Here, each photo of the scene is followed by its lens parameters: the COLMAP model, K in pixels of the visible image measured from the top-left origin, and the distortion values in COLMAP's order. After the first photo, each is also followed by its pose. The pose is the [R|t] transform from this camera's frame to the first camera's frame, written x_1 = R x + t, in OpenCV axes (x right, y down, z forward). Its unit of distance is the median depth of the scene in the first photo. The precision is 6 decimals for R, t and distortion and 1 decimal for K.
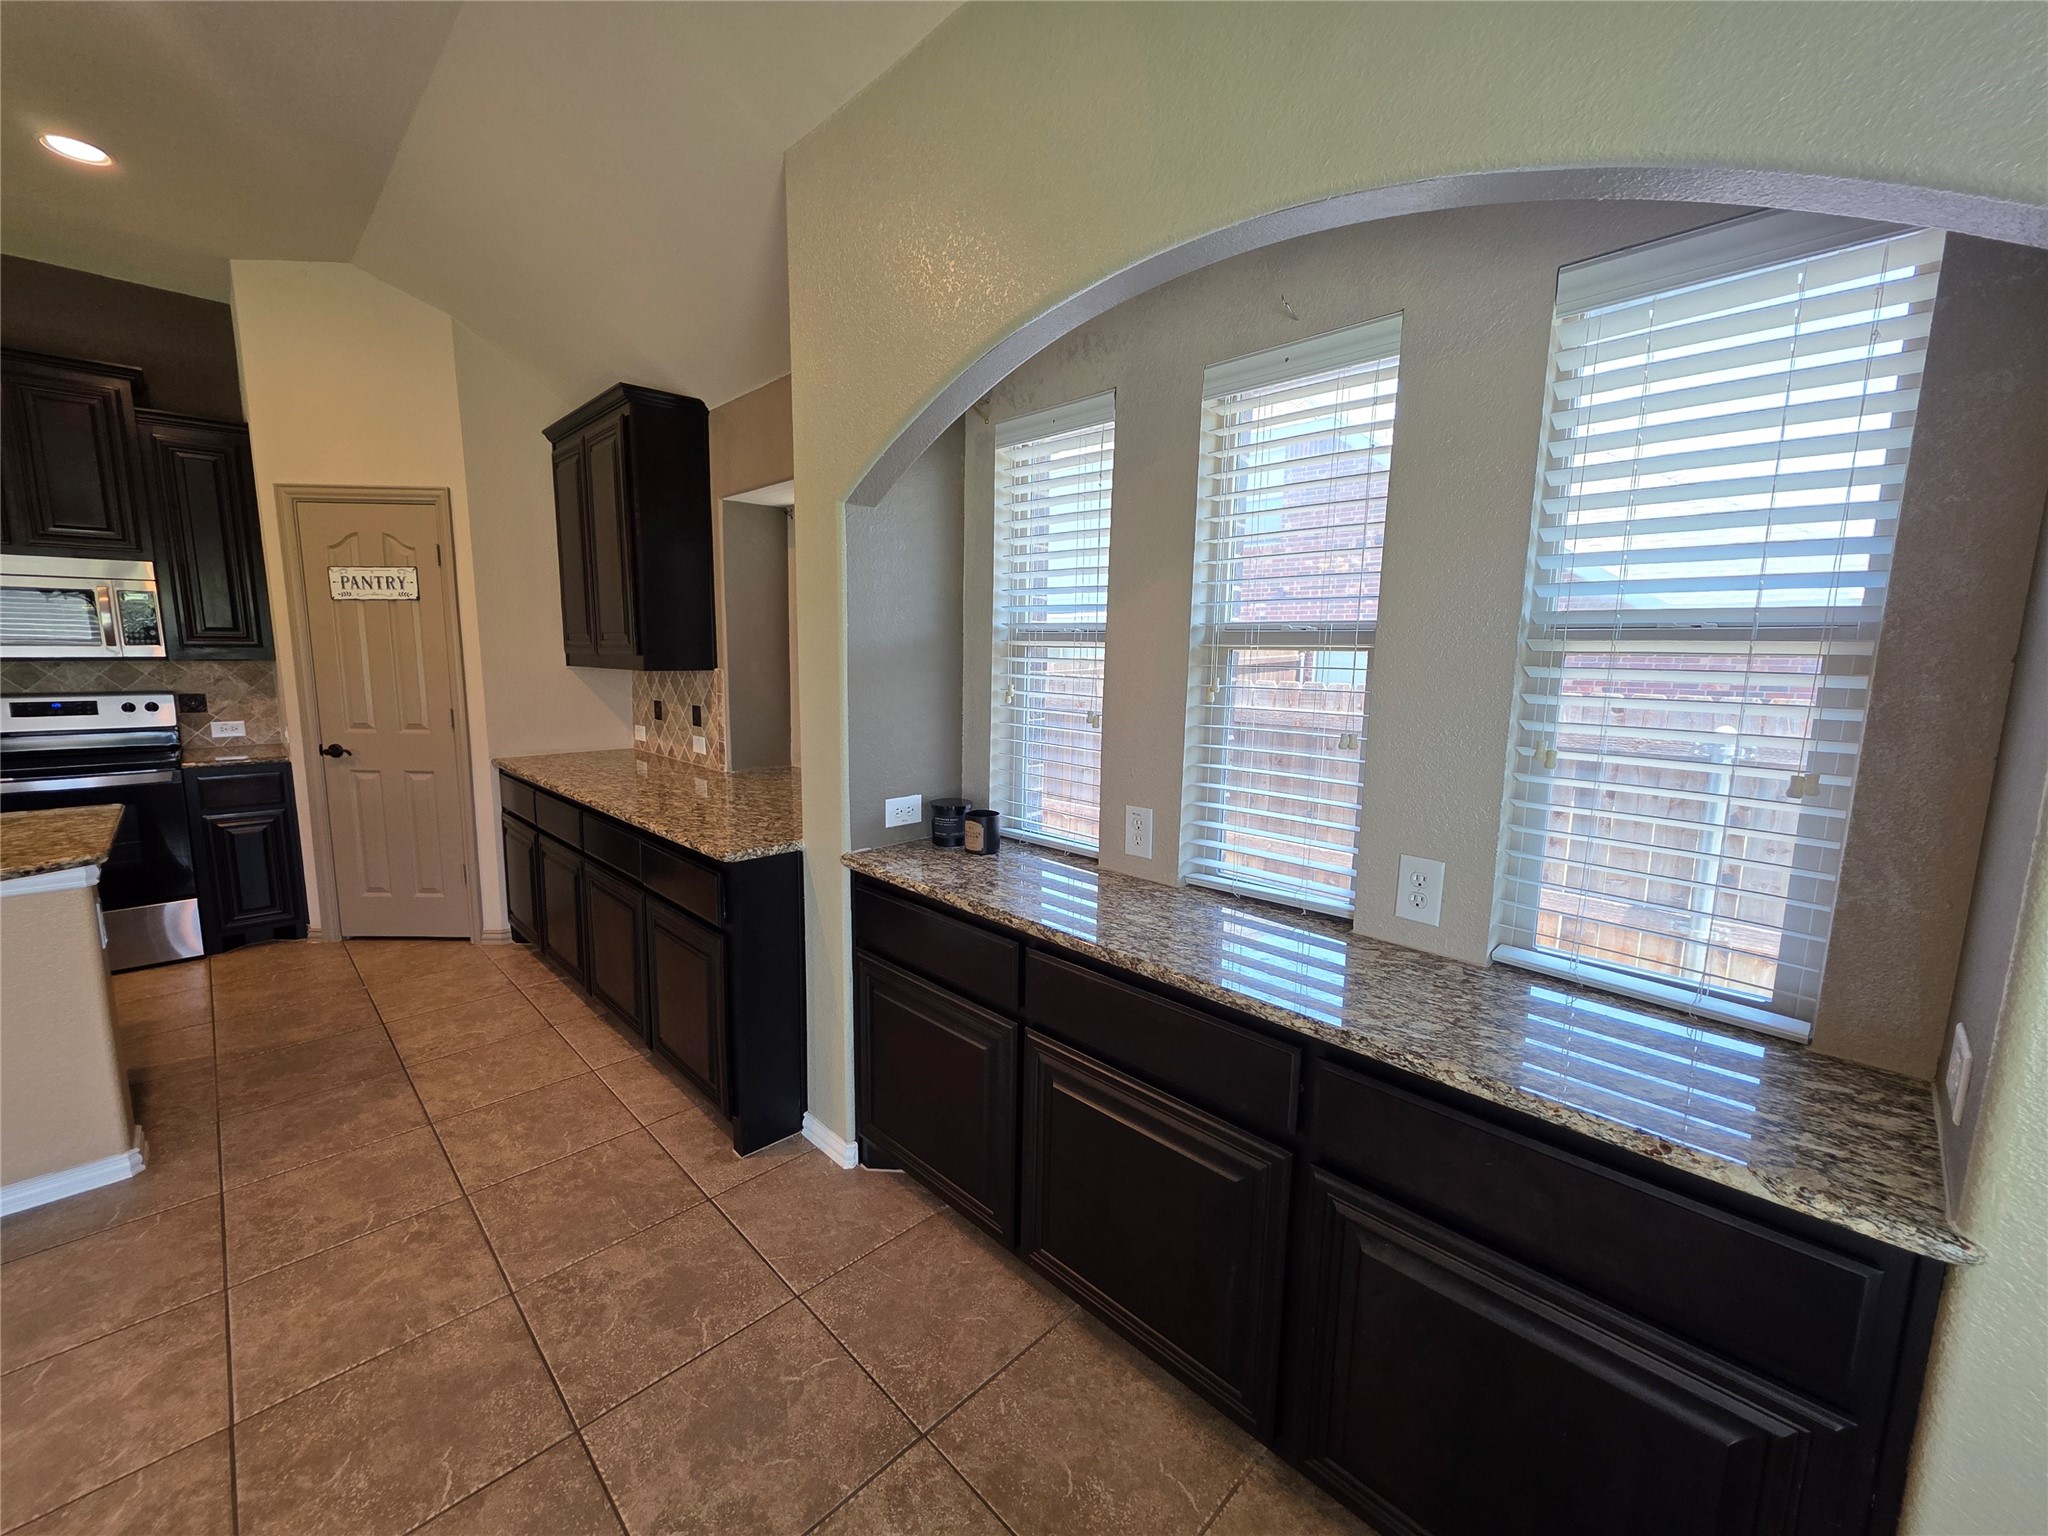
lens RADIAL K [[810.8, 0, 1024.0], [0, 810.8, 768.0], [0, 0, 1]] dist [-0.000815, -0.000121]
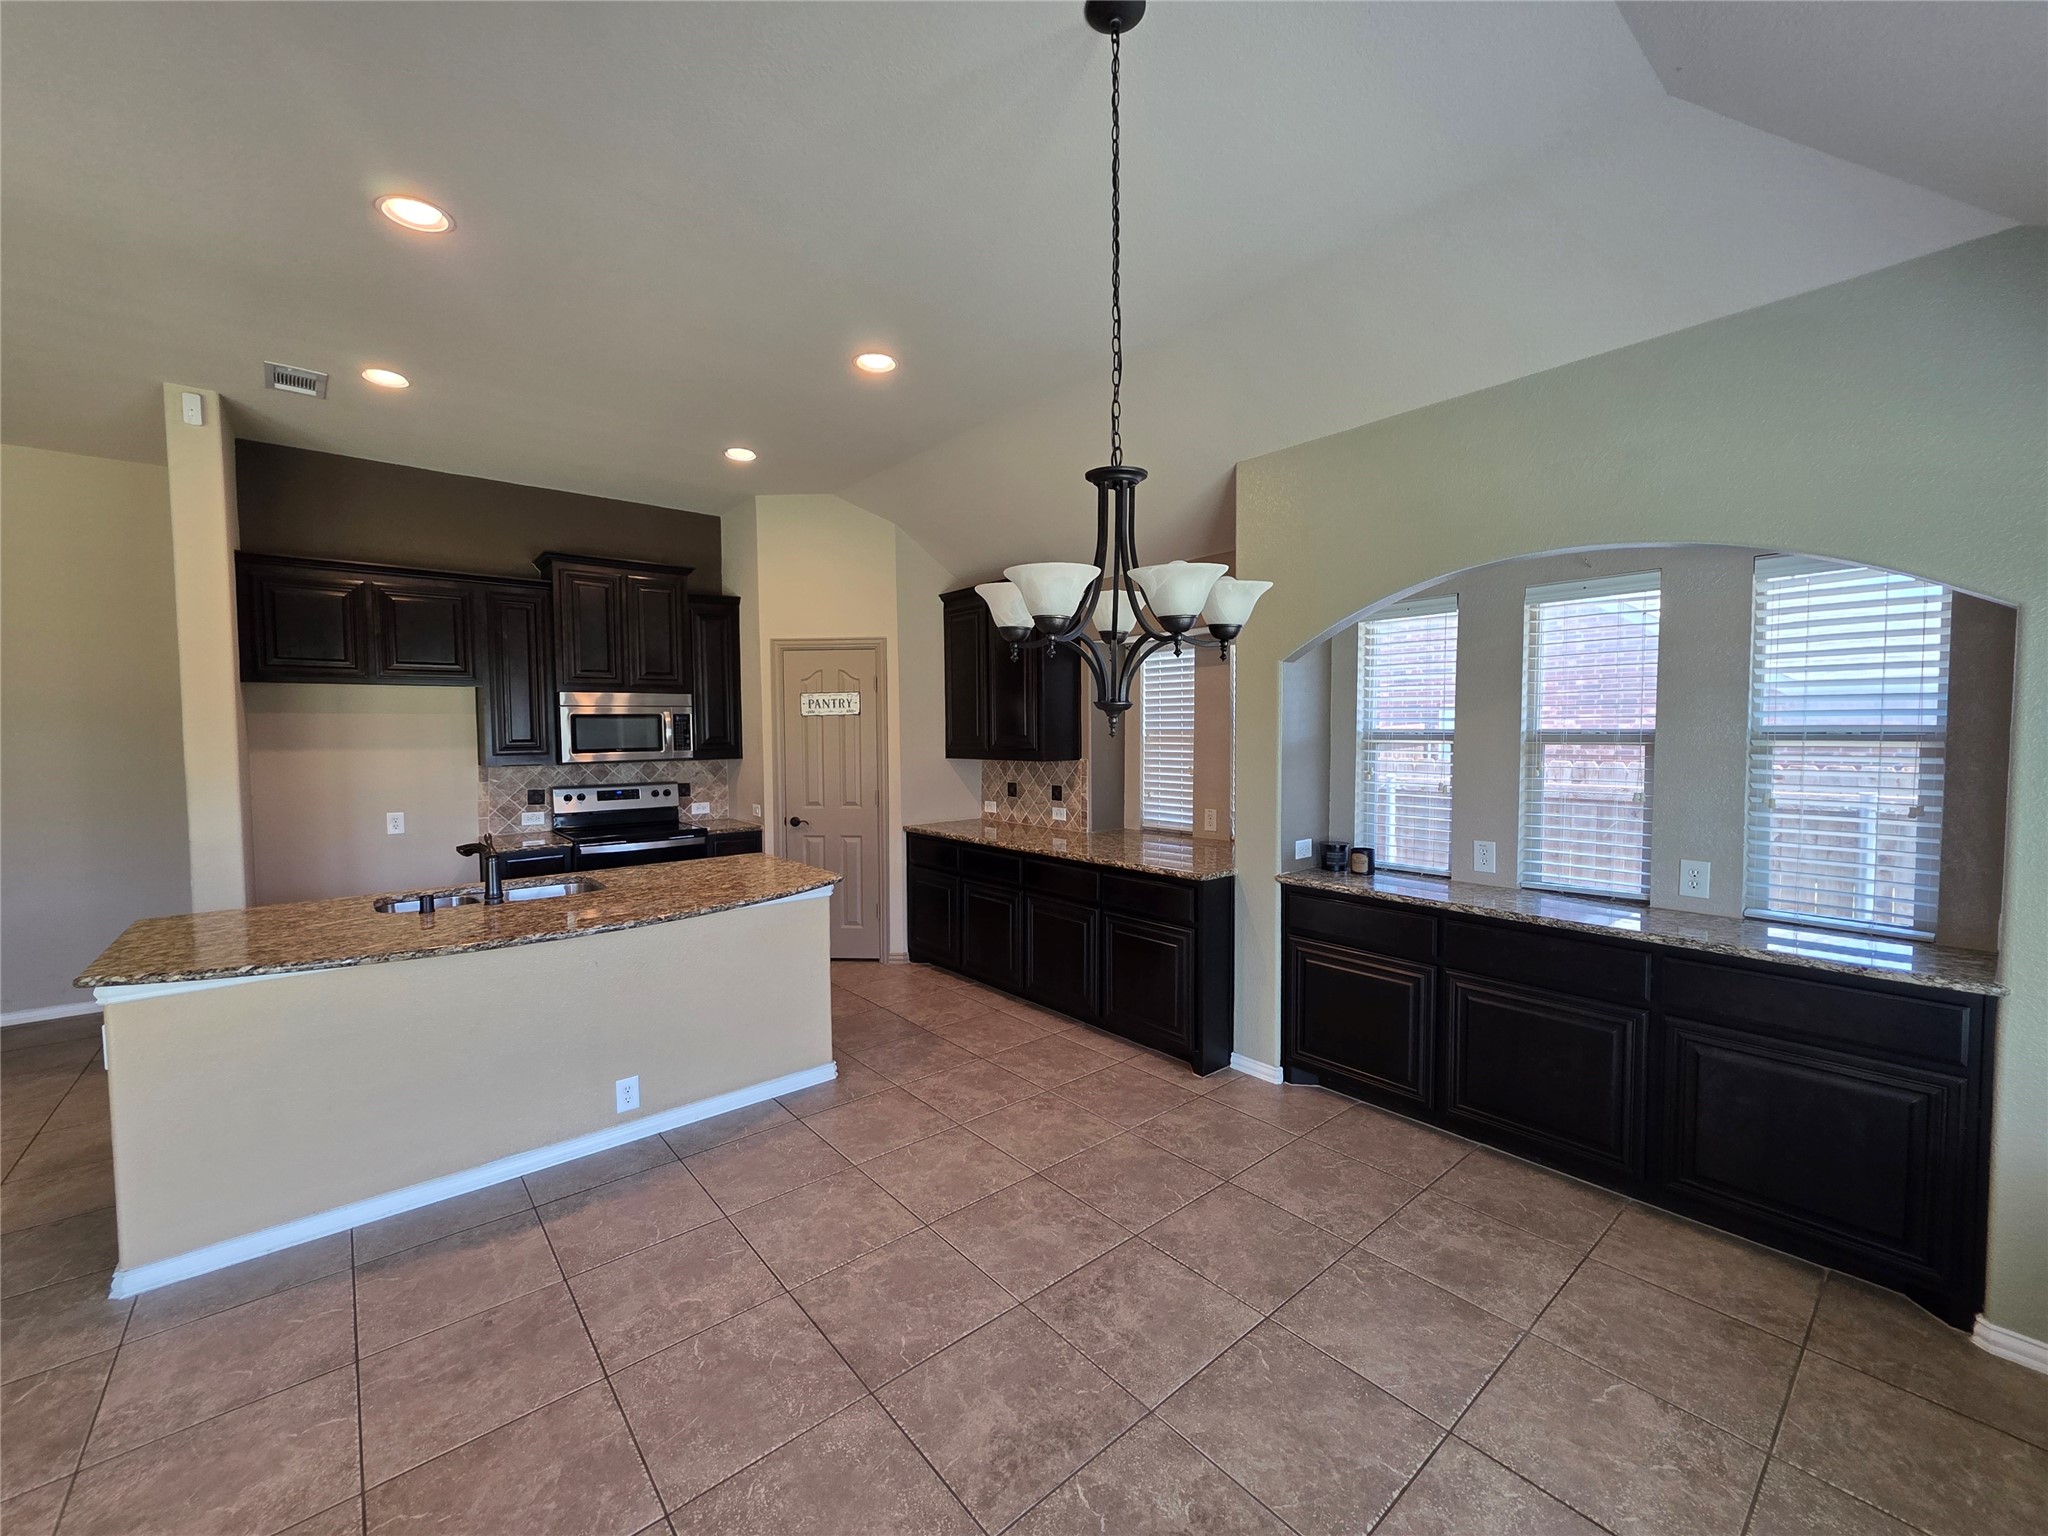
lens RADIAL K [[810.8, 0, 1024.0], [0, 810.8, 768.0], [0, 0, 1]] dist [-0.000815, -0.000121]
pose [[0.995891, -0.018249, -0.088702, -0.557185], [0.009559, 0.995197, -0.097424, 0.045503], [0.090054, 0.096175, 0.991282, -0.629782]]
